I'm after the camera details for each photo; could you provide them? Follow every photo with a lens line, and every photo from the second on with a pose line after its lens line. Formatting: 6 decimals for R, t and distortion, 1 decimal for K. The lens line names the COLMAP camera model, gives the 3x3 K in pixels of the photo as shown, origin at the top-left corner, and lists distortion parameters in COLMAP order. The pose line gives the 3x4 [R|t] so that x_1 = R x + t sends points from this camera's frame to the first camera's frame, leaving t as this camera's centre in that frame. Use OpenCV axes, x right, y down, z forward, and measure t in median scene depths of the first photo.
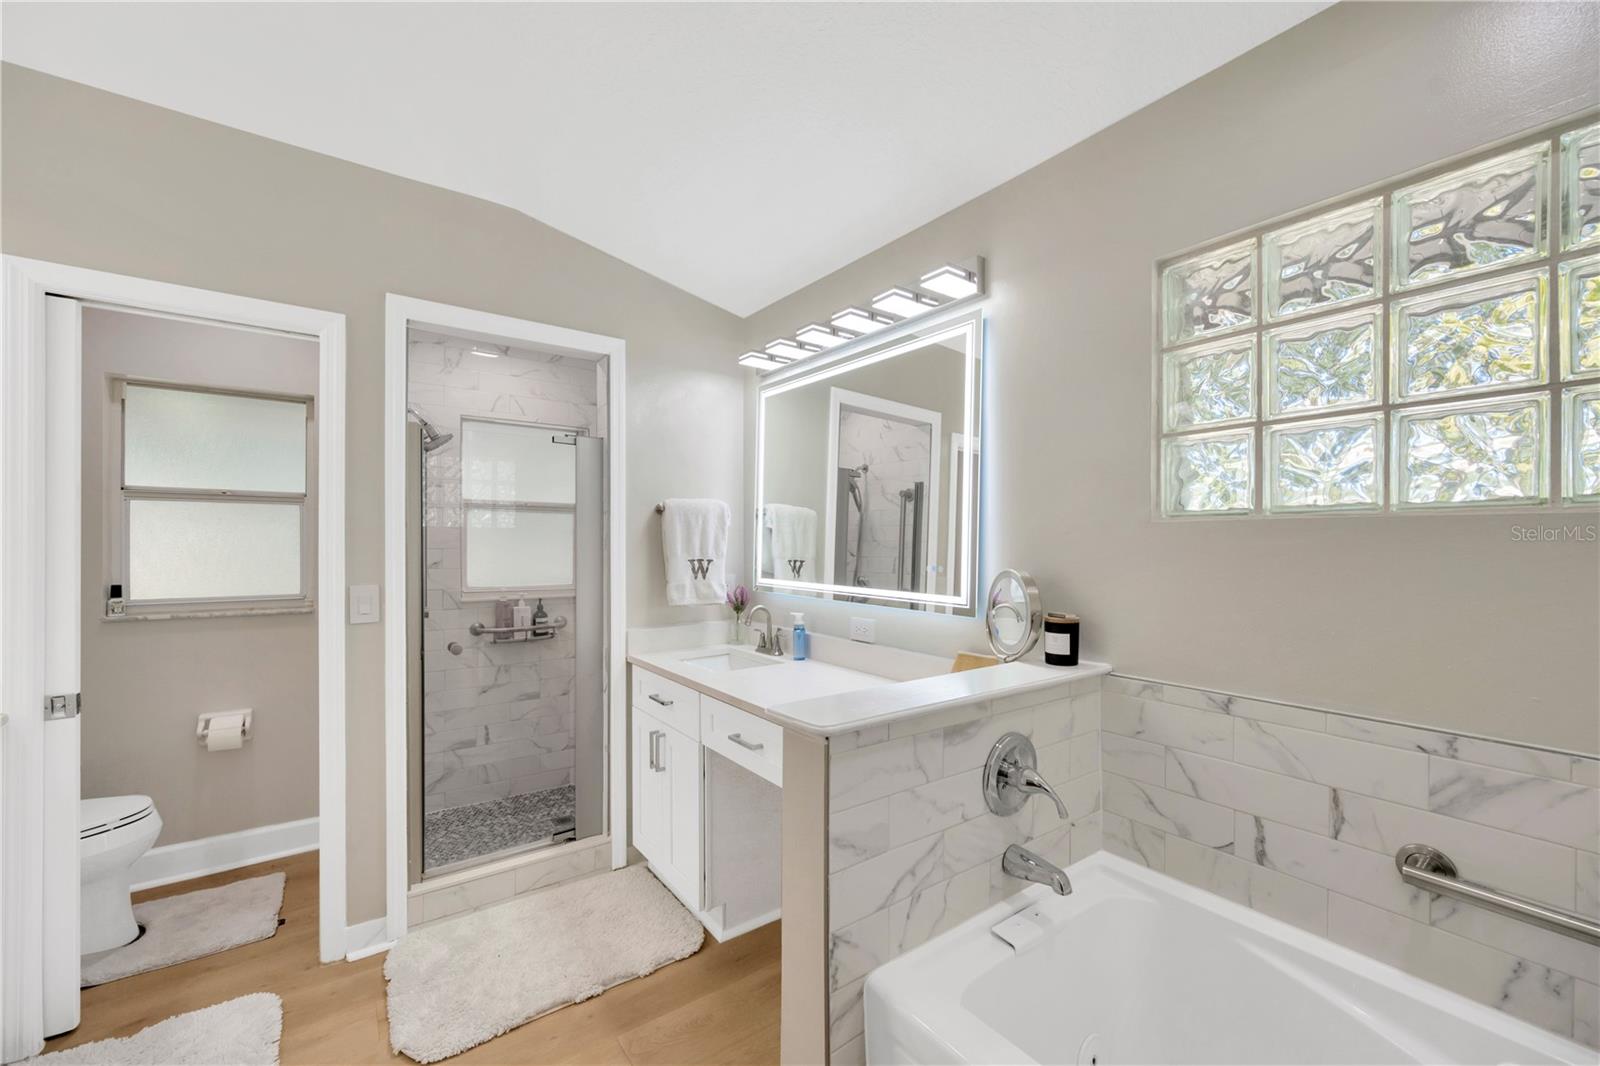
lens RADIAL K [[629.6, 0, 800.7], [0, 629.6, 543.6], [0, 0, 1]] dist [-0.000246, -0.000047]
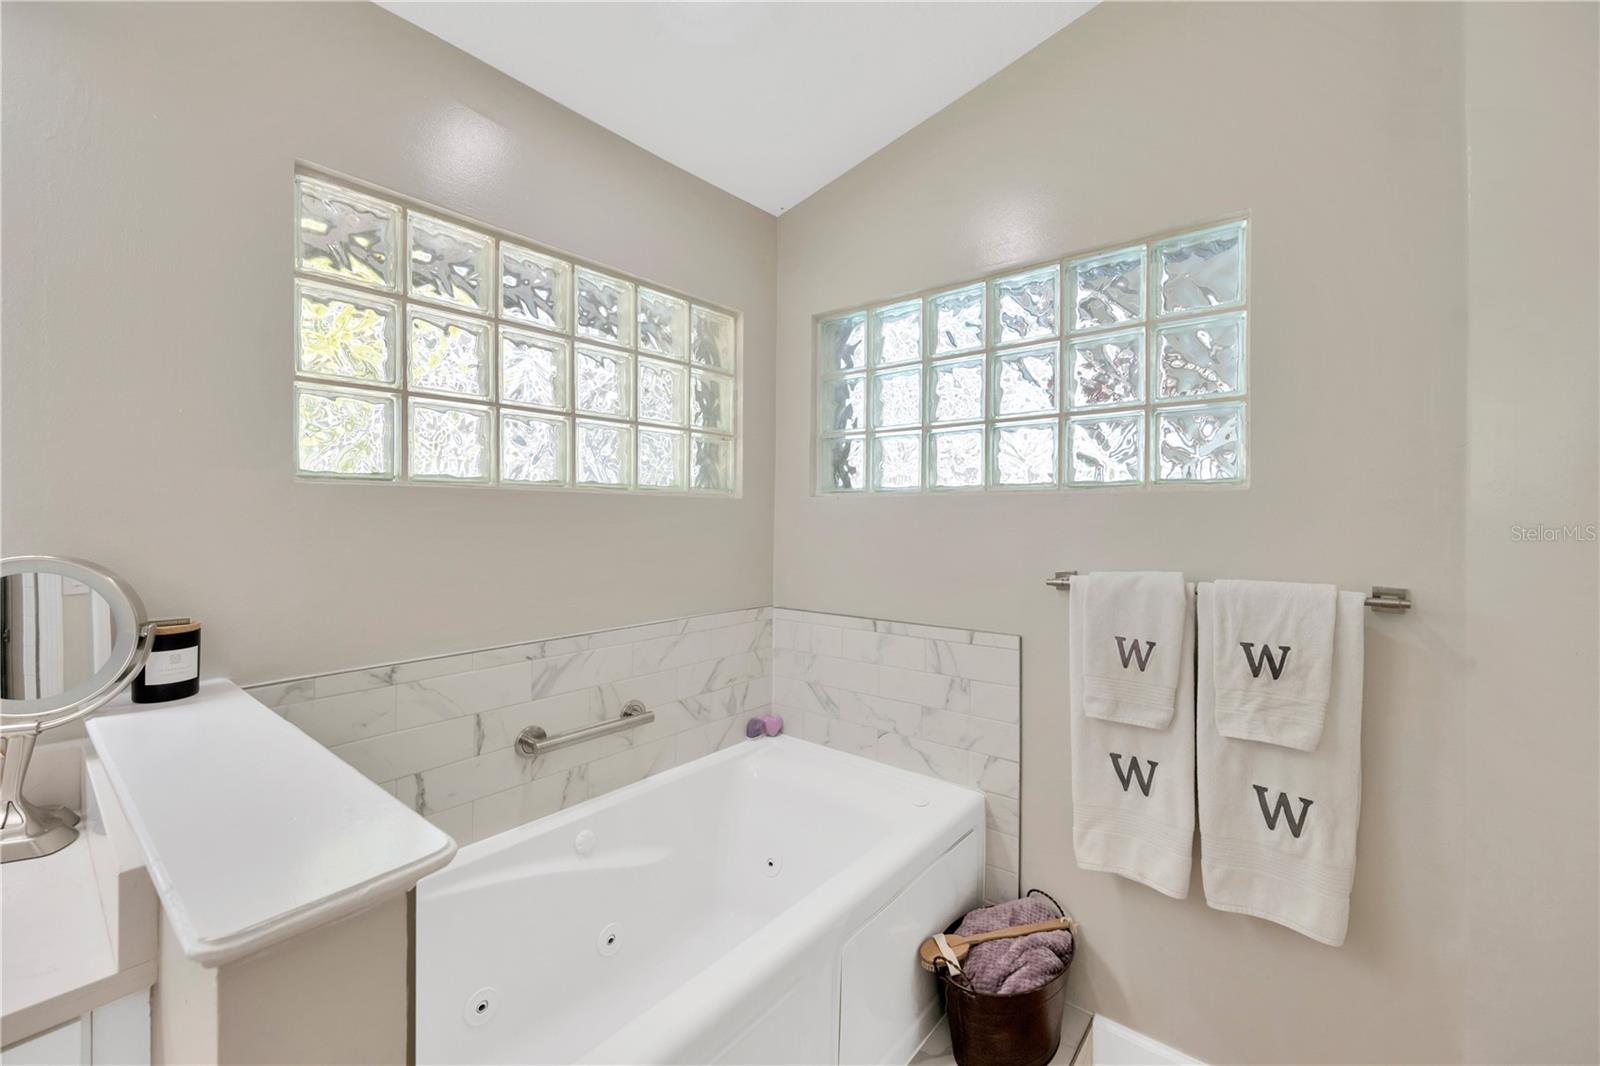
lens RADIAL K [[653.8, 0, 800.6], [0, 653.8, 509.6], [0, 0, 1]] dist [-0.000136, -0.000040]
pose [[-0.255268, -0.004619, 0.966859, -0.262254], [-0.009019, 0.999956, 0.002396, -0.004861], [-0.966828, -0.008109, -0.255299, 0.369198]]
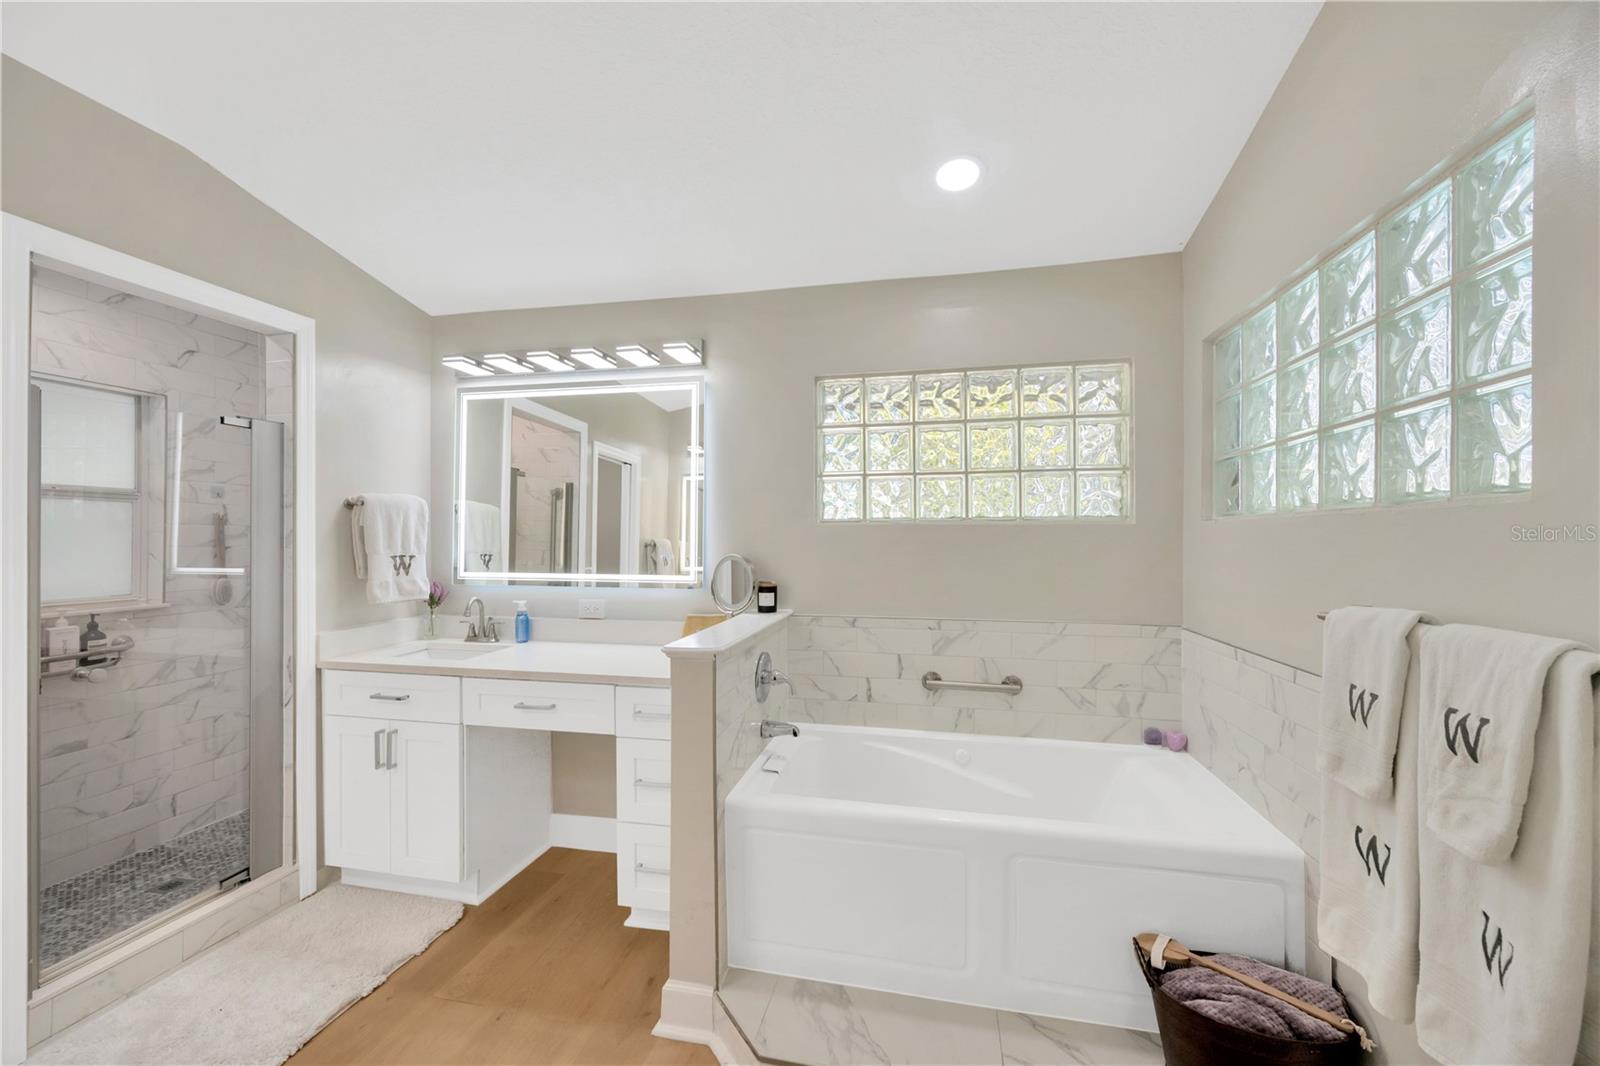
lens RADIAL K [[625.3, 0, 799.1], [0, 625.3, 530.4], [0, 0, 1]] dist [-0.000469, -0.000154]
pose [[0.749618, -0.000144, 0.661871, -0.391436], [0.005776, 0.999963, -0.006324, -0.005302], [-0.661845, 0.008564, 0.749591, -0.170942]]
